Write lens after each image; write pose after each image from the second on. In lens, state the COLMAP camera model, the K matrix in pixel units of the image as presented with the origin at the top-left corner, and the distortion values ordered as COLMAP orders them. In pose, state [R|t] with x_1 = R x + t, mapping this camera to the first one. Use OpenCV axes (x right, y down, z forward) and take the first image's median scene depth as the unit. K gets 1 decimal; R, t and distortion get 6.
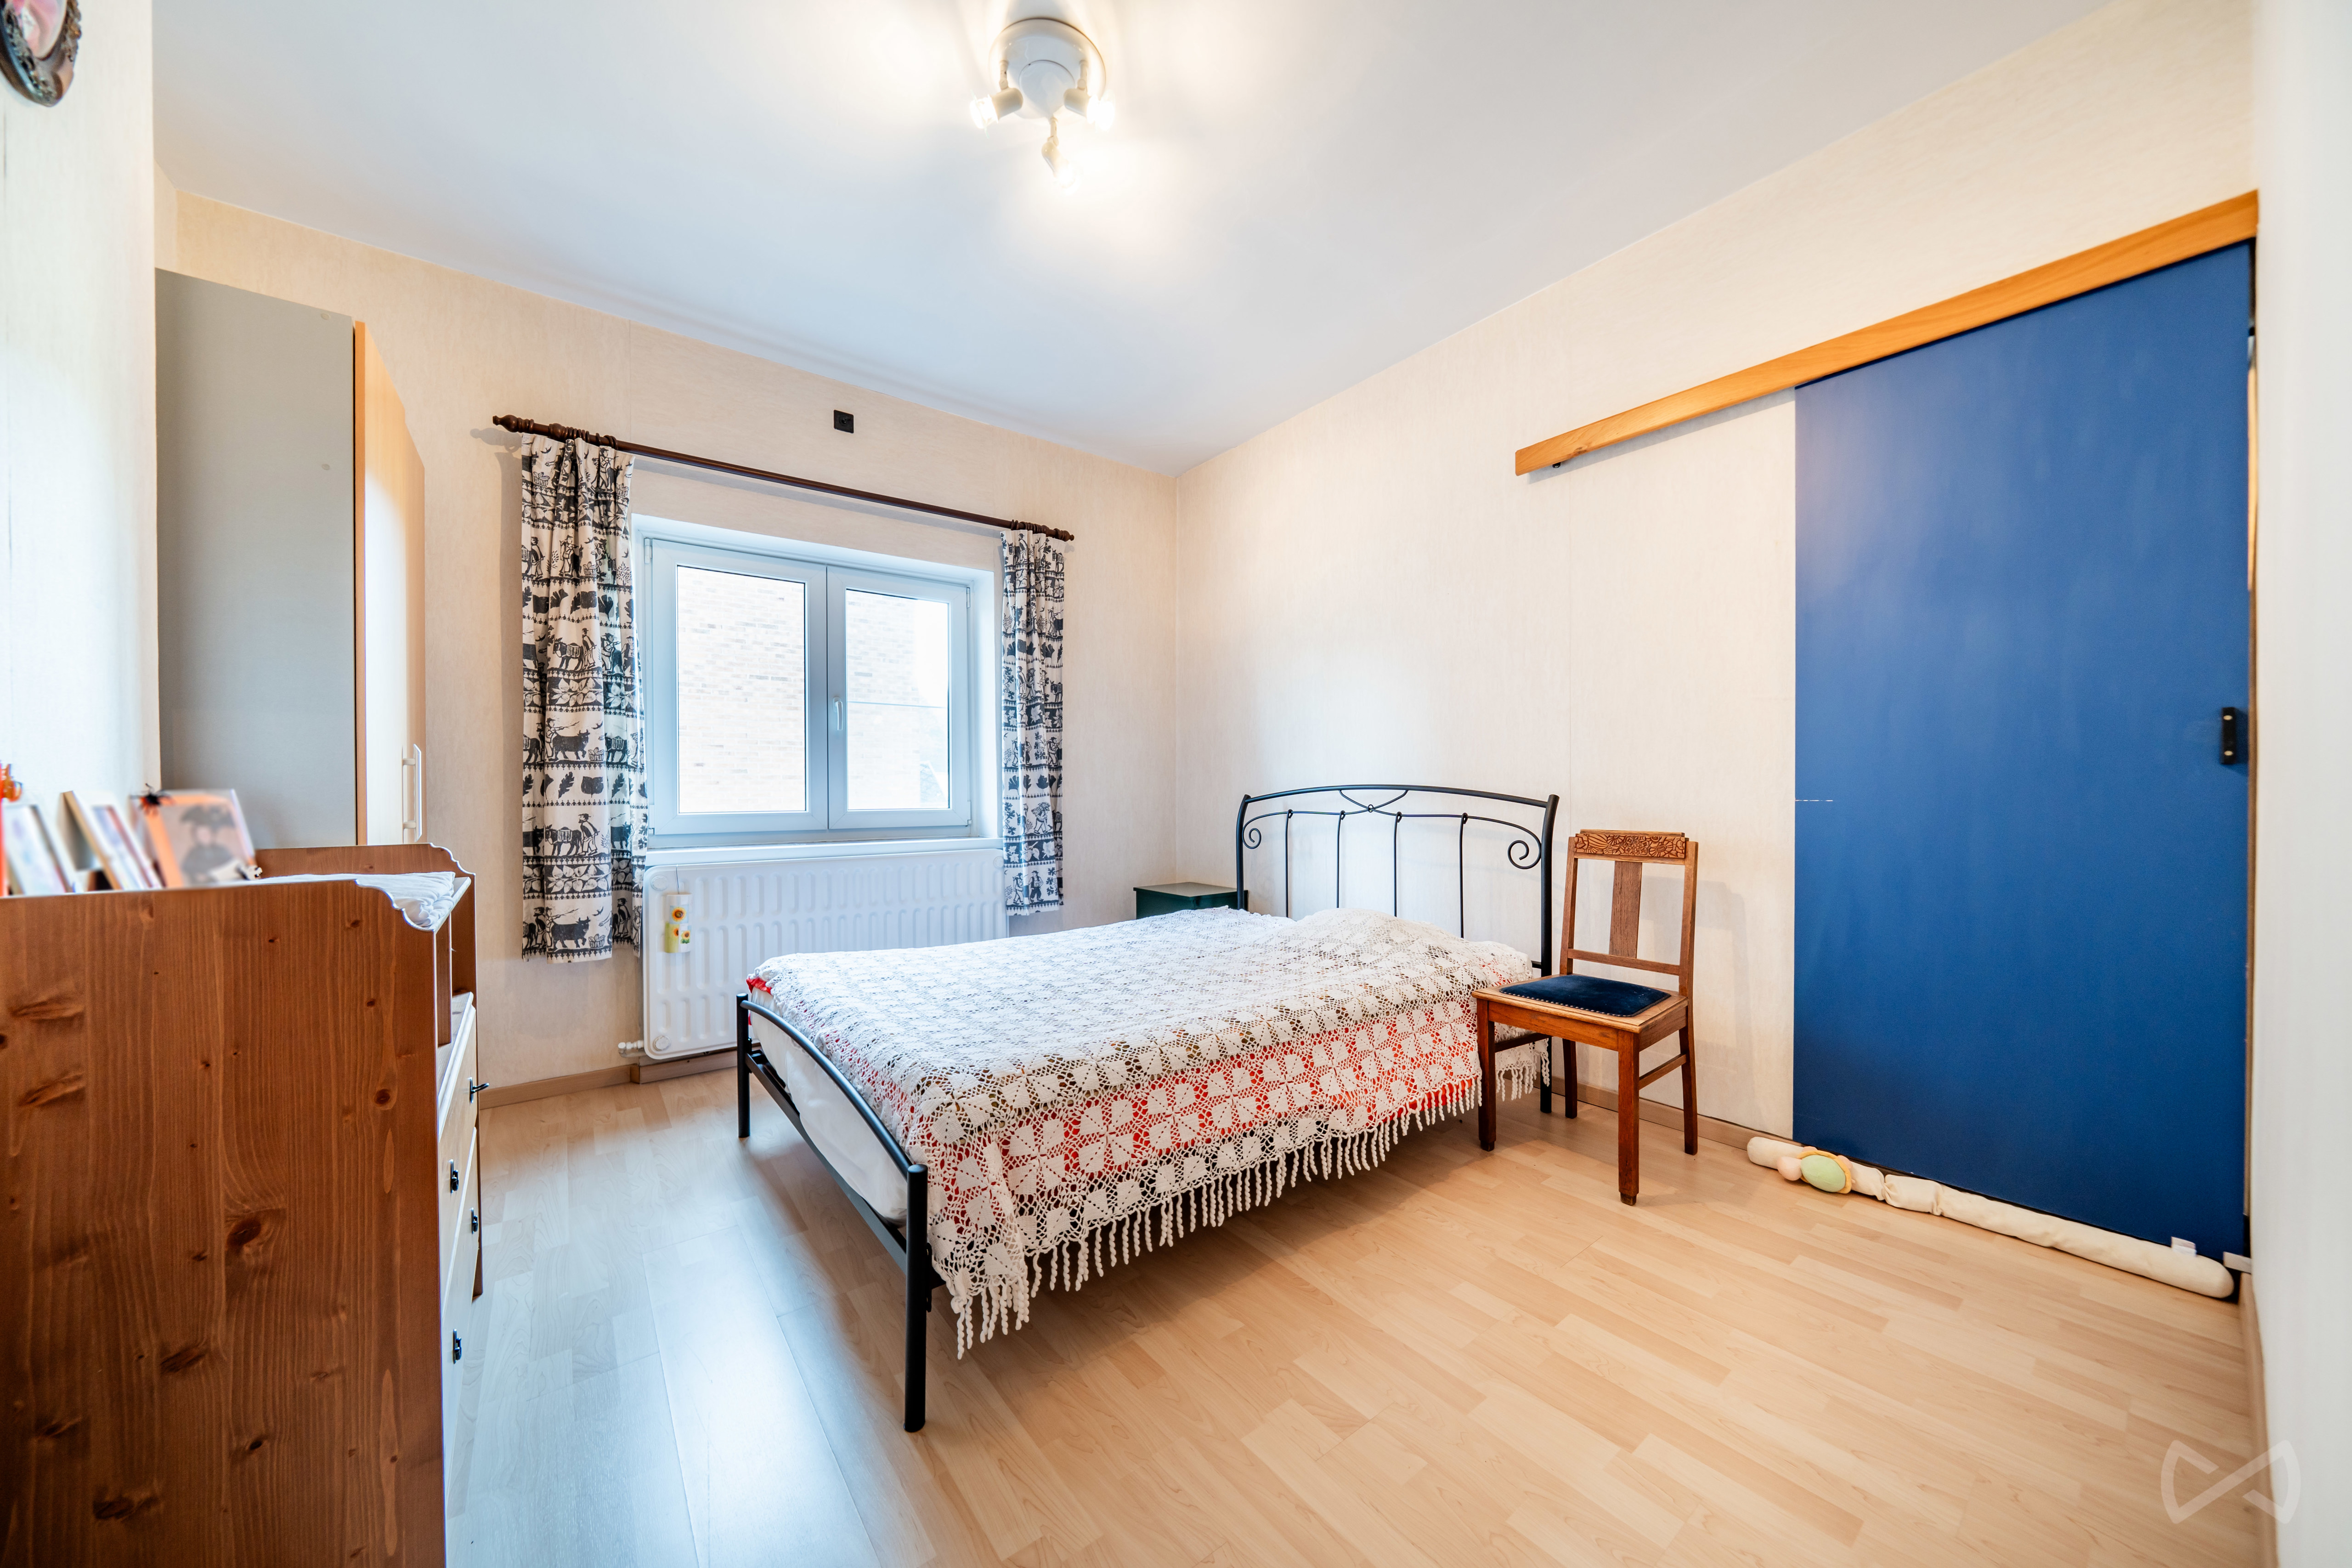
lens RADIAL K [[806.8, 0, 1168.0], [0, 806.8, 793.2], [0, 0, 1]] dist [-0.001431, -0.000449]
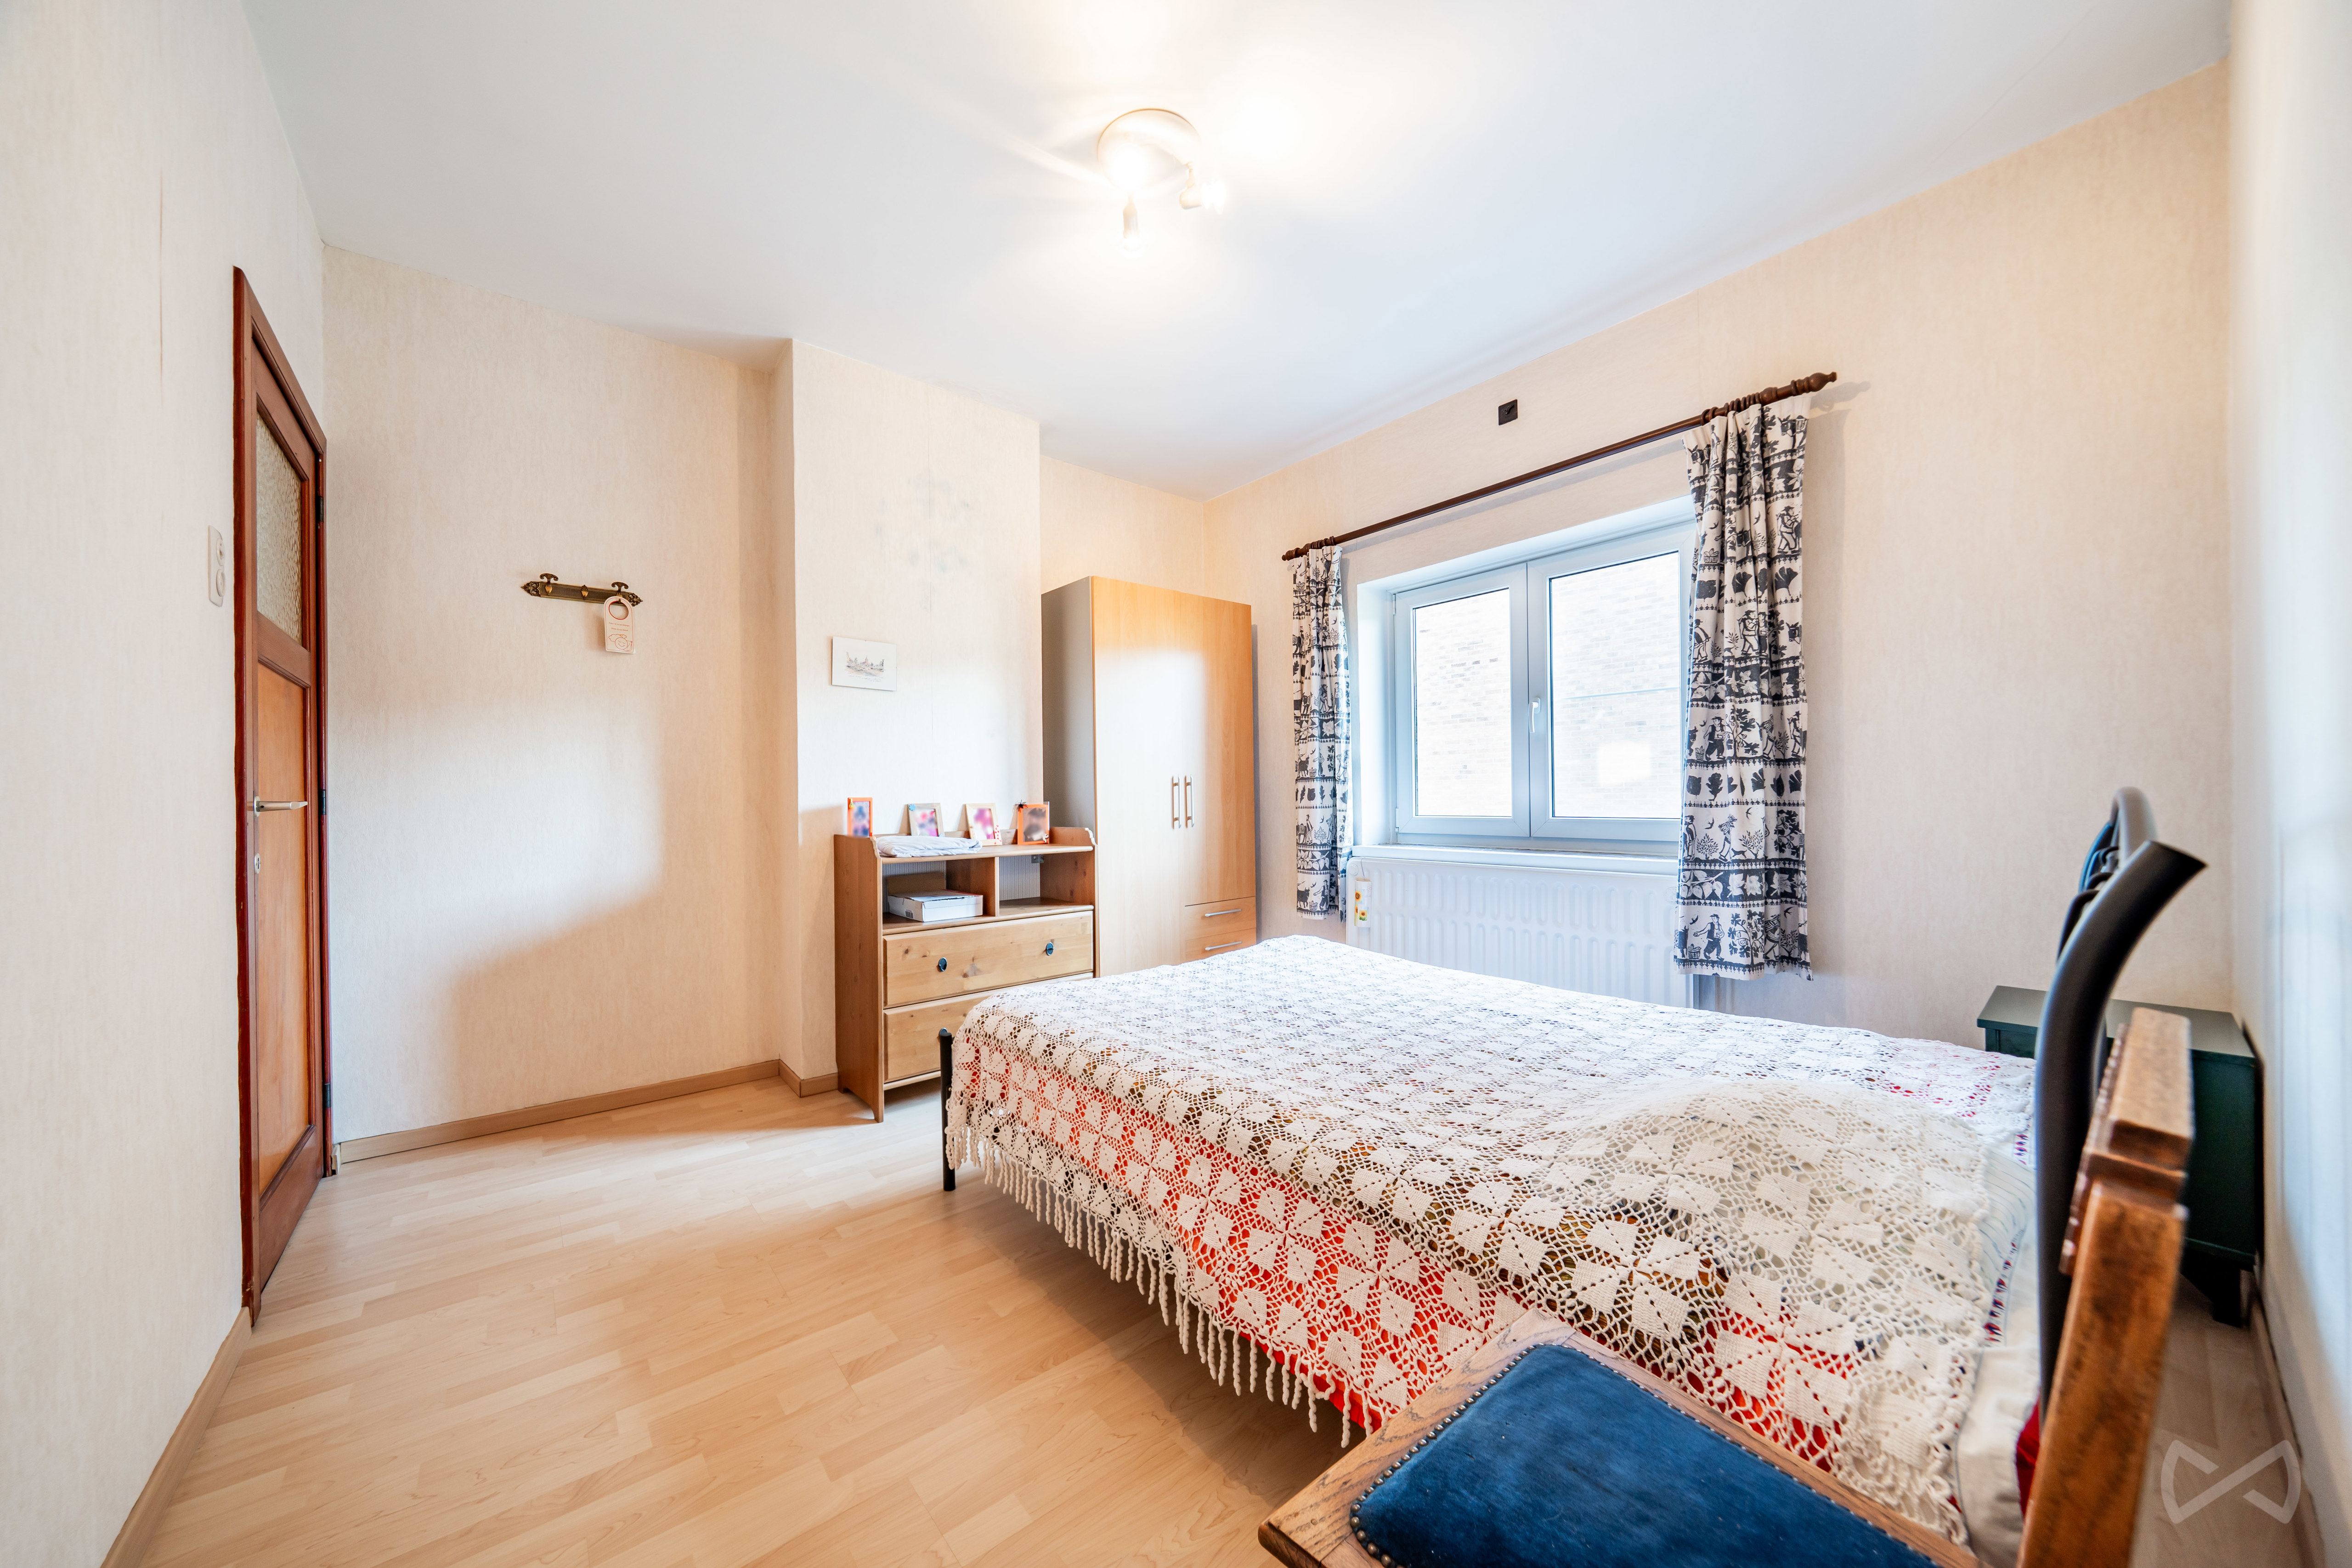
lens RADIAL K [[806.8, 0, 1167.8], [0, 806.8, 793.4], [0, 0, 1]] dist [-0.001431, -0.000449]
pose [[0.036048, 0.001246, -0.999349, 0.515368], [0.009392, 0.999955, 0.001586, -0.011947], [0.999306, -0.009443, 0.036035, 0.528338]]
